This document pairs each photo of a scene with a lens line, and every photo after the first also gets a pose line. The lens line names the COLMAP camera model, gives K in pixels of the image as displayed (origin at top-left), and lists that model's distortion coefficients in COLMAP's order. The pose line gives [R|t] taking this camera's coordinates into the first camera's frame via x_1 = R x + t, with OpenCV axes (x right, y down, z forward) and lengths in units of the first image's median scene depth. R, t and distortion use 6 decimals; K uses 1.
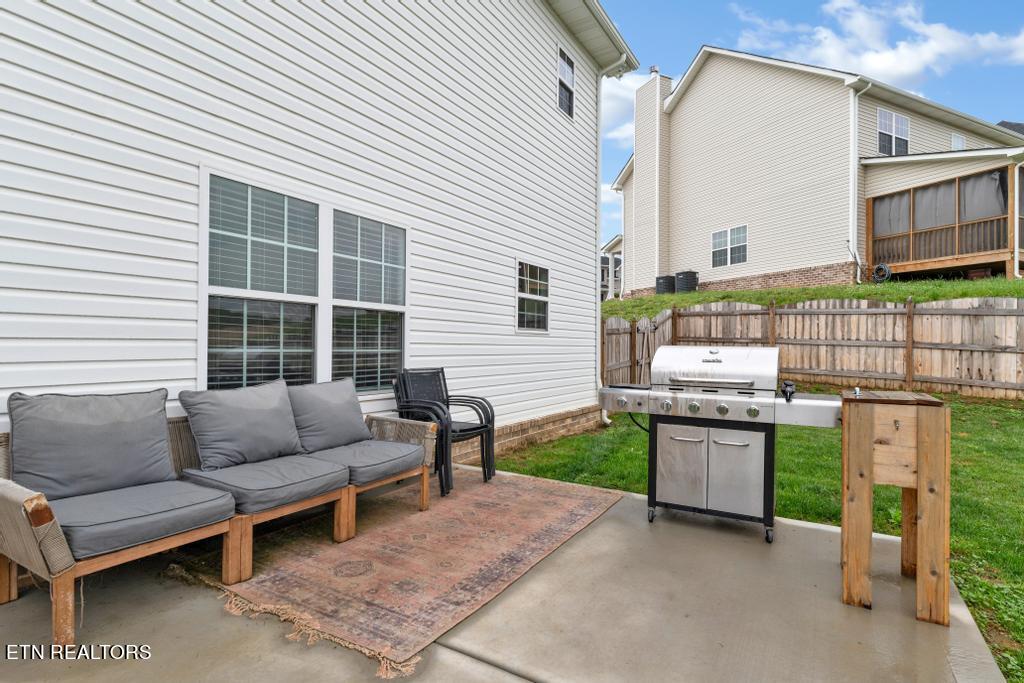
lens RADIAL K [[529.2, 0, 512.0], [0, 529.2, 341.5], [0, 0, 1]] dist [-0.025951, -0.000404]
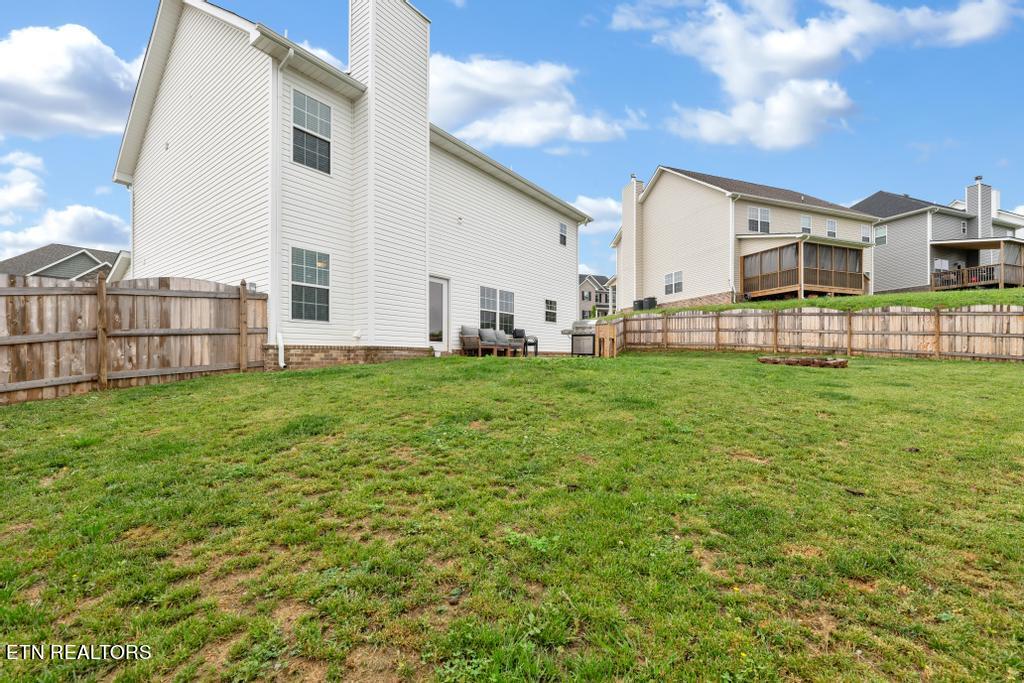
lens RADIAL K [[417.6, 0, 512.0], [0, 417.6, 341.5], [0, 0, 1]] dist [-0.000086, 0.000035]
pose [[0.995330, -0.007689, -0.096227, 0.025501], [0.005332, 0.999680, -0.024724, 0.077561], [0.096386, 0.024096, 0.995052, -0.728296]]
